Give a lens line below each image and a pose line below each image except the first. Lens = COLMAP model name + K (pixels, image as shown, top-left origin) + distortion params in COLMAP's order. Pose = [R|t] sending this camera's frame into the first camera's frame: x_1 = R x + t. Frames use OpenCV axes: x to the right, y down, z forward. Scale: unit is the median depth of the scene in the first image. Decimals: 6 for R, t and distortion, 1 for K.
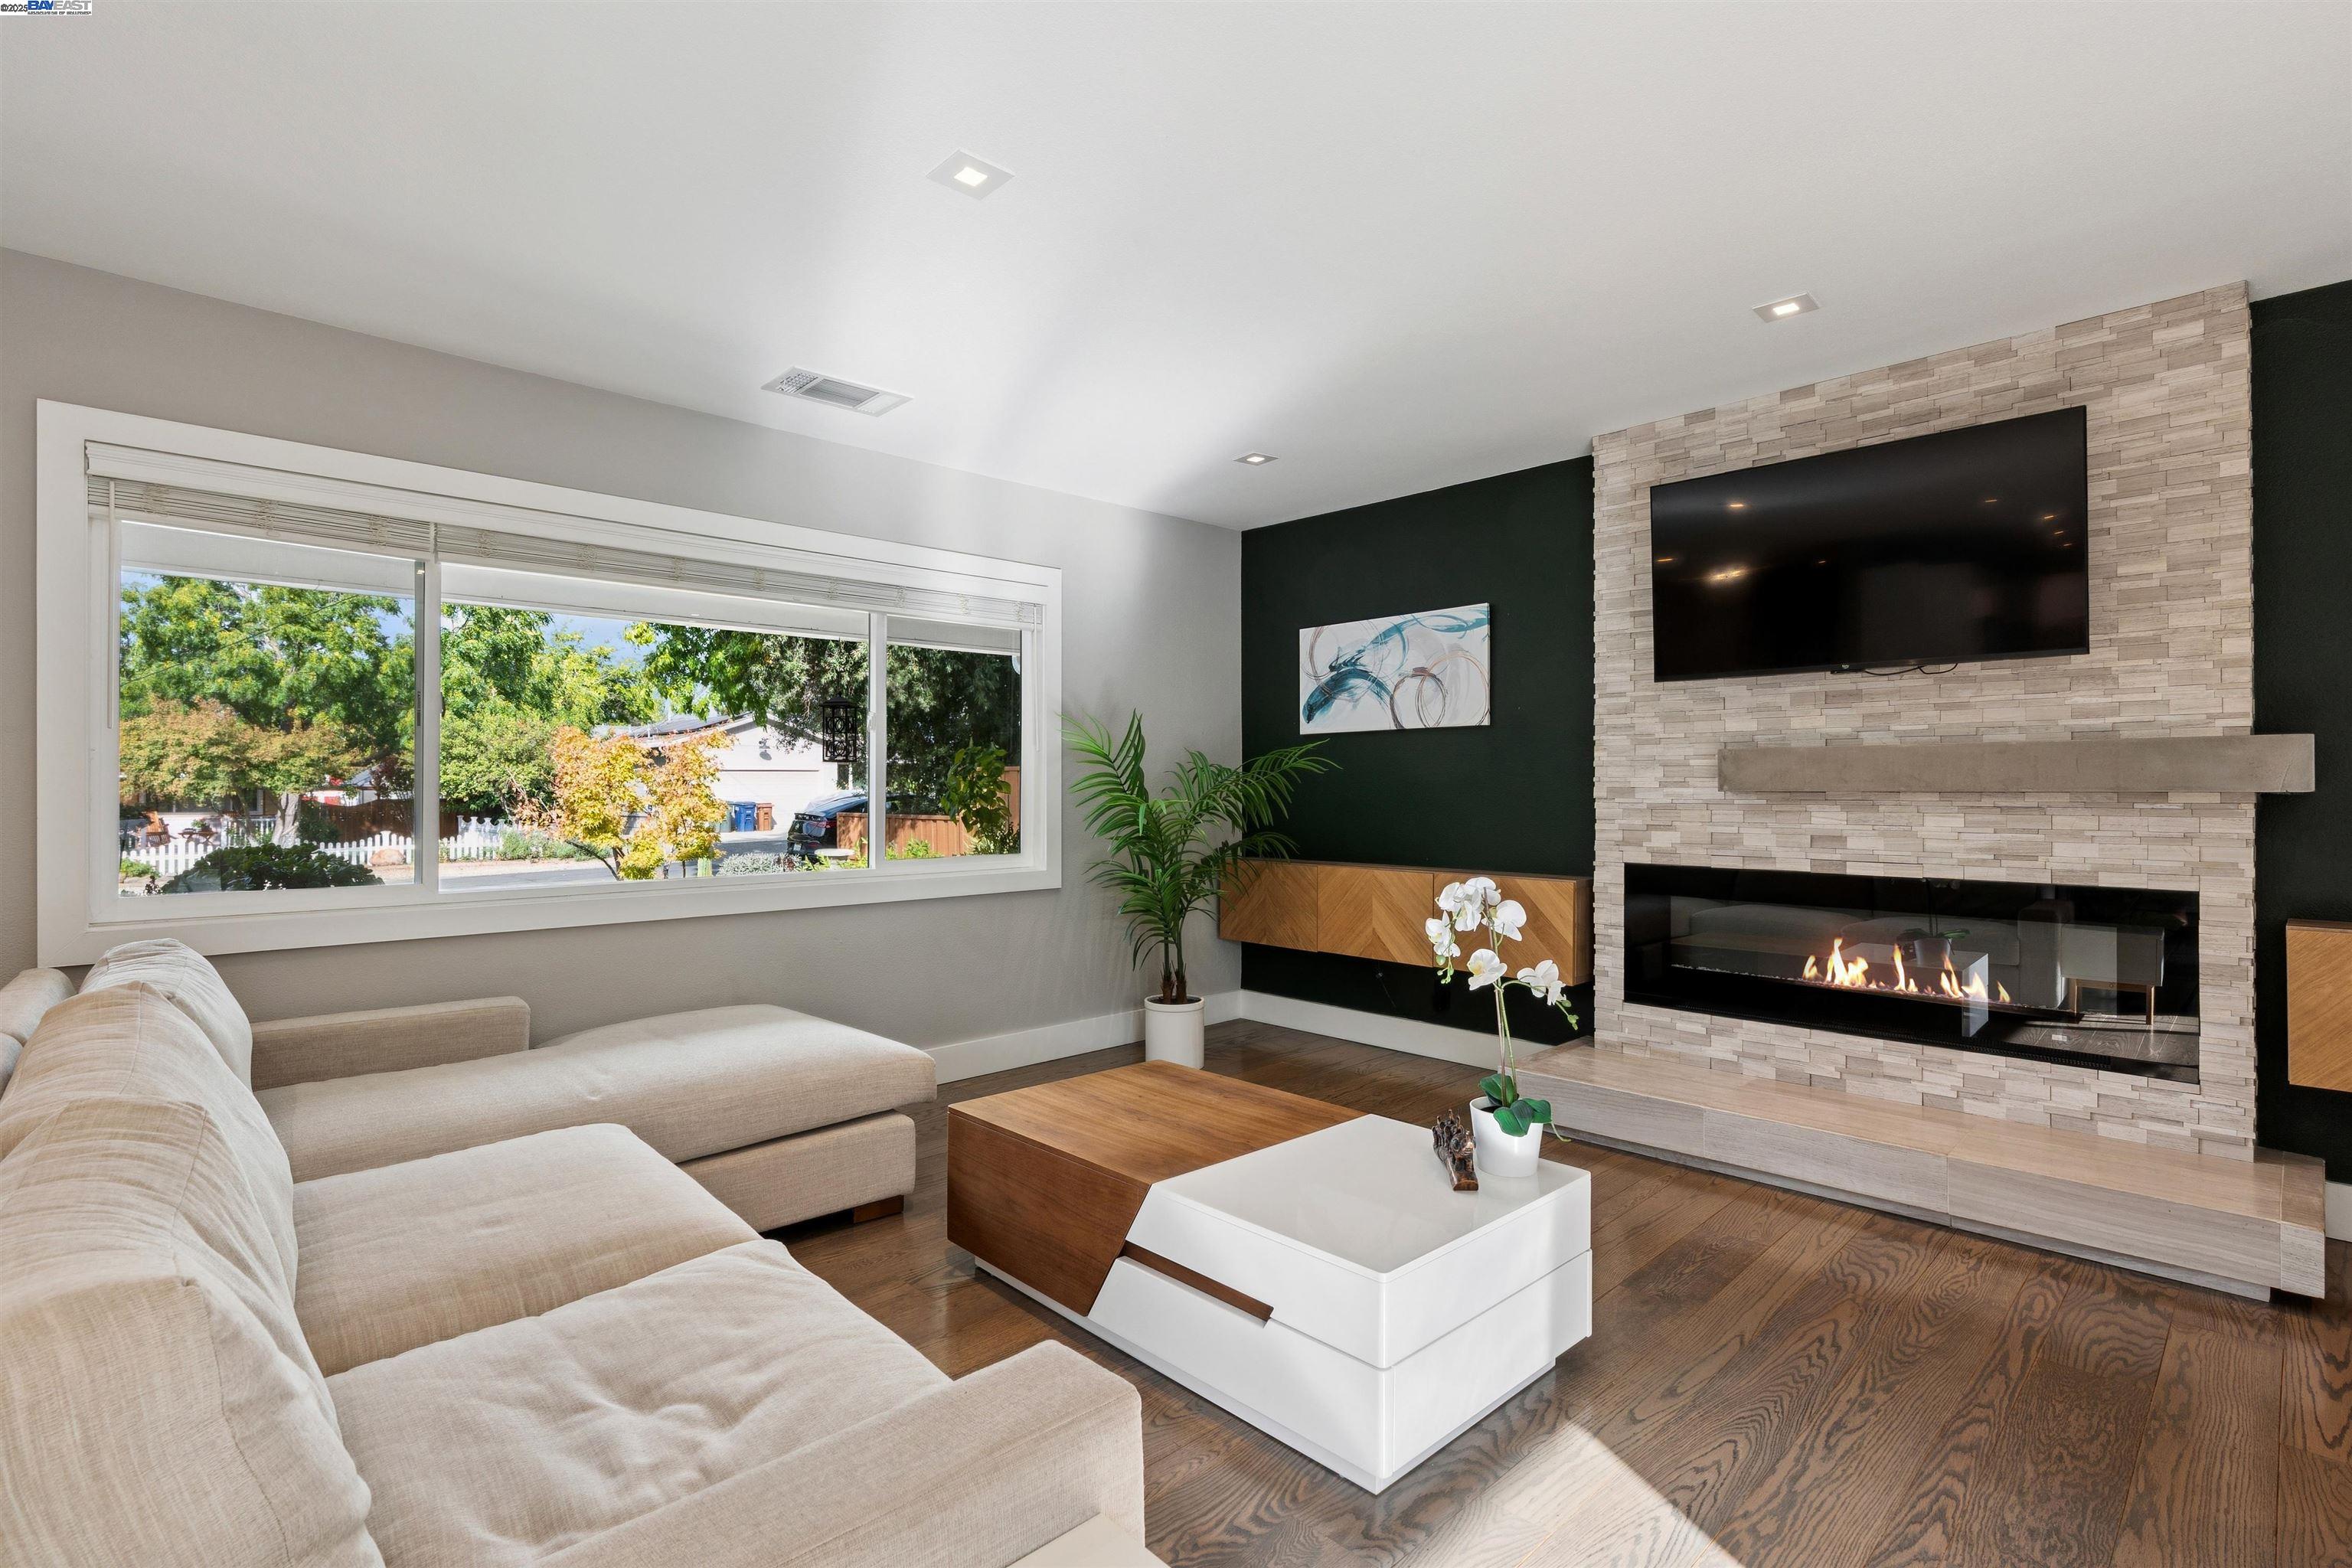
lens RADIAL K [[1094.5, 0, 1183.0], [0, 1094.5, 784.1], [0, 0, 1]] dist [-0.001735, 0.000149]
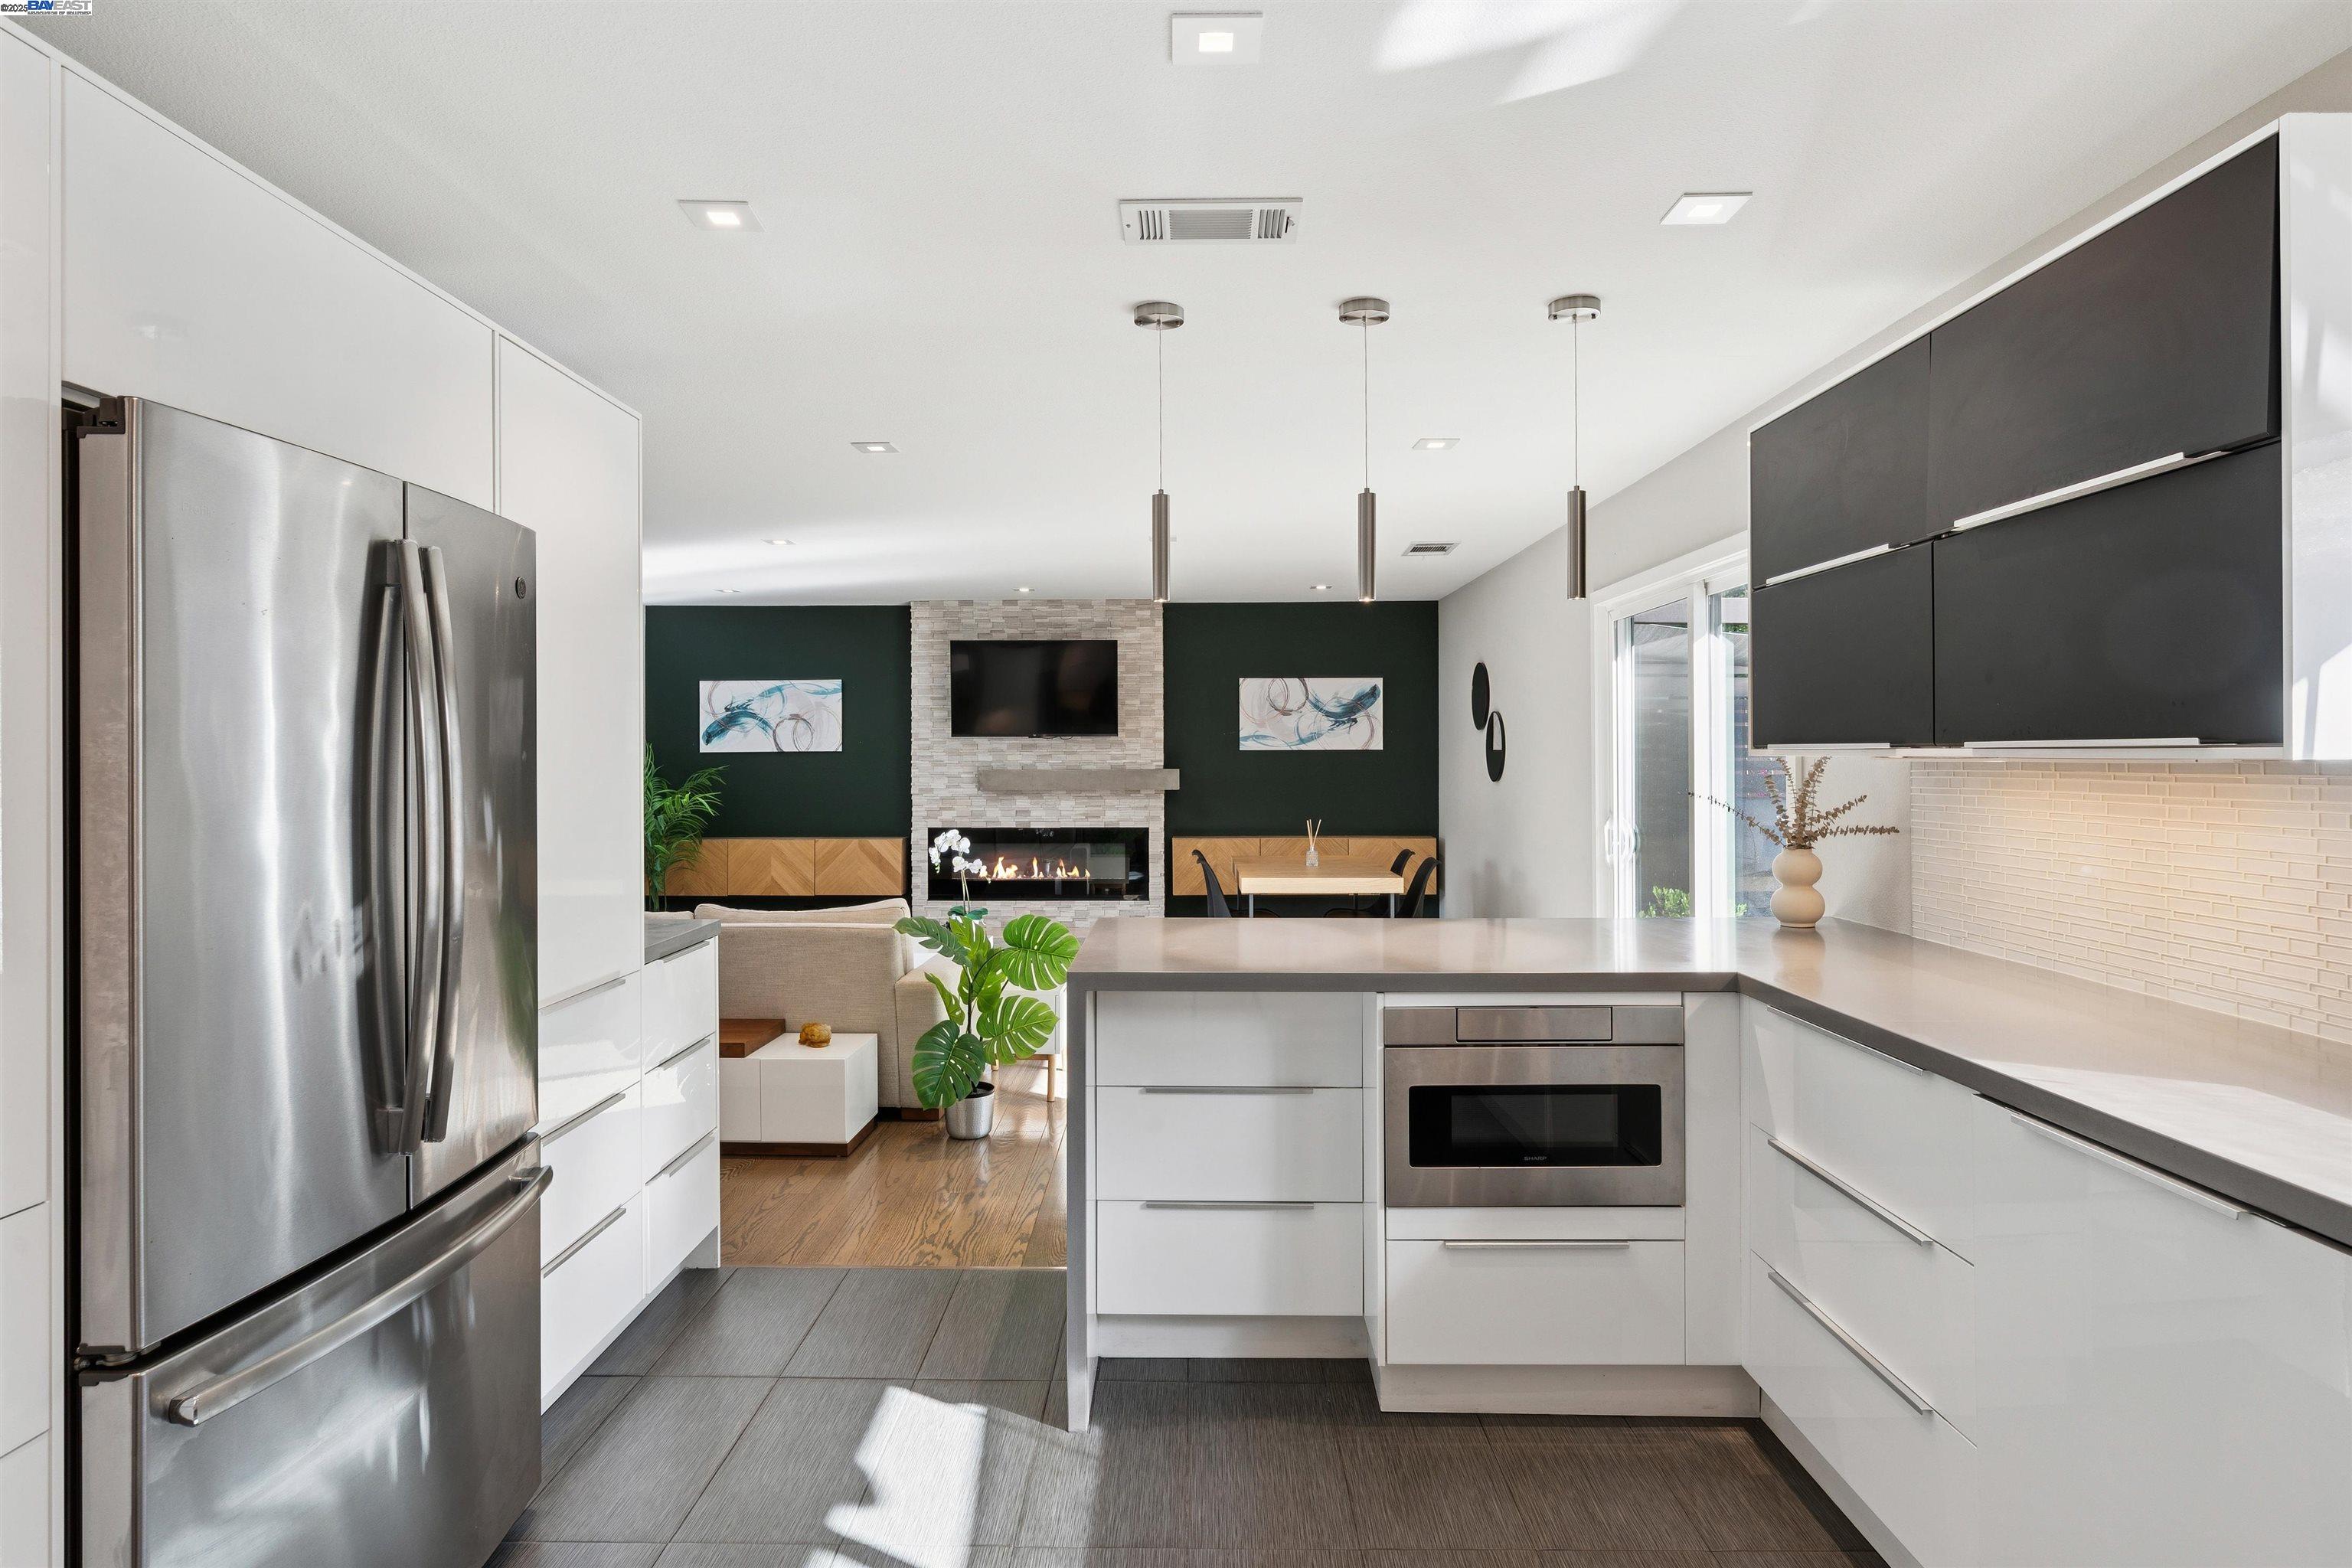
lens RADIAL K [[1313.0, 0, 1176.0], [0, 1313.0, 749.4], [0, 0, 1]] dist [0.000369, 0.003776]
pose [[0.702452, 0.004480, 0.711717, -1.021730], [0.000116, 0.999979, -0.006408, -0.055604], [-0.711731, 0.004584, 0.702437, -1.015718]]
